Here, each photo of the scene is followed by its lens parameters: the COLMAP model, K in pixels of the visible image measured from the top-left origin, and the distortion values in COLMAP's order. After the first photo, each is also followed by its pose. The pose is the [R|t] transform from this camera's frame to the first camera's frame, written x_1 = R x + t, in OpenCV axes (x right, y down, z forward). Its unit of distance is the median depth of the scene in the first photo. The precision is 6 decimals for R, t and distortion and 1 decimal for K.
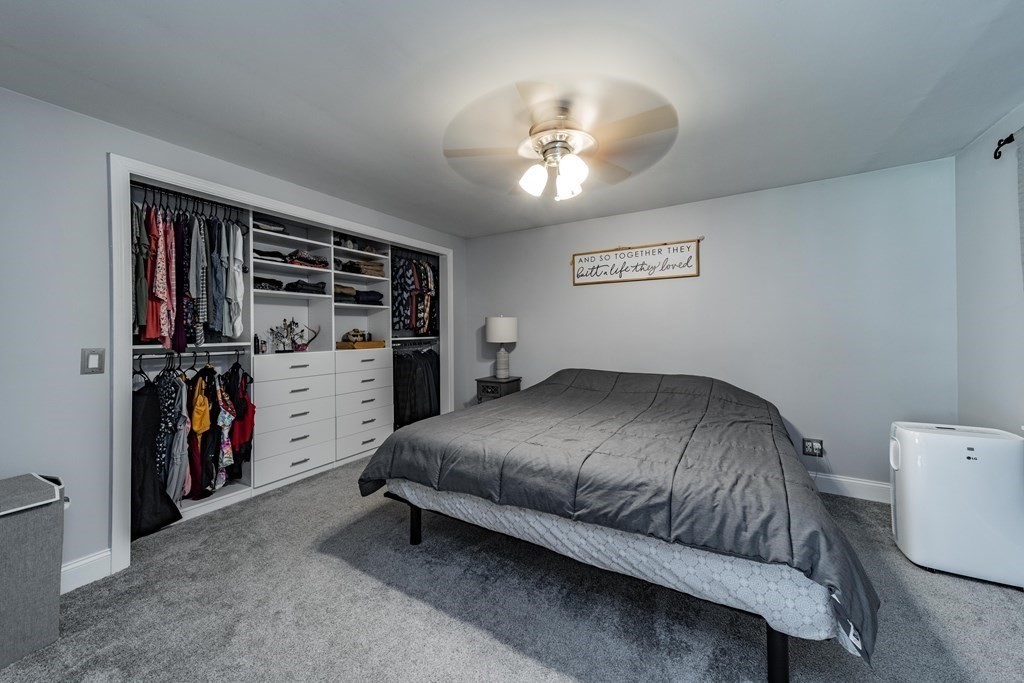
lens RADIAL K [[363.6, 0, 525.8], [0, 363.6, 339.5], [0, 0, 1]] dist [0.002026, 0.000082]
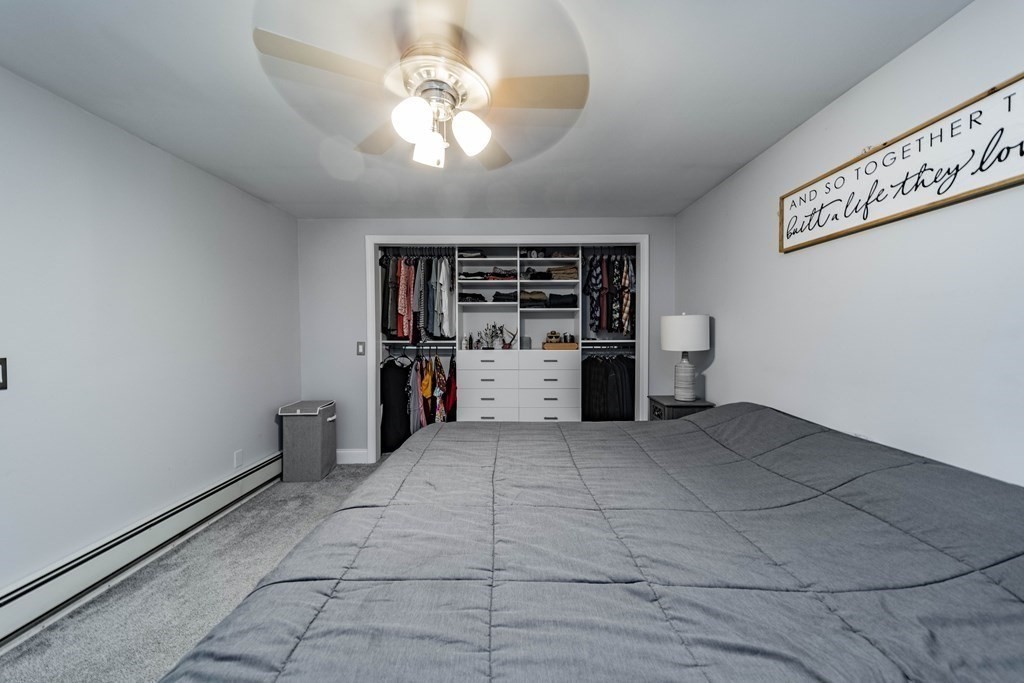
lens RADIAL K [[363.6, 0, 525.8], [0, 363.6, 339.5], [0, 0, 1]] dist [0.002026, 0.000082]
pose [[0.494626, 0.023706, -0.868783, 0.463131], [-0.024823, 0.999605, 0.013143, -0.017257], [0.868752, 0.015065, 0.495019, 0.431081]]
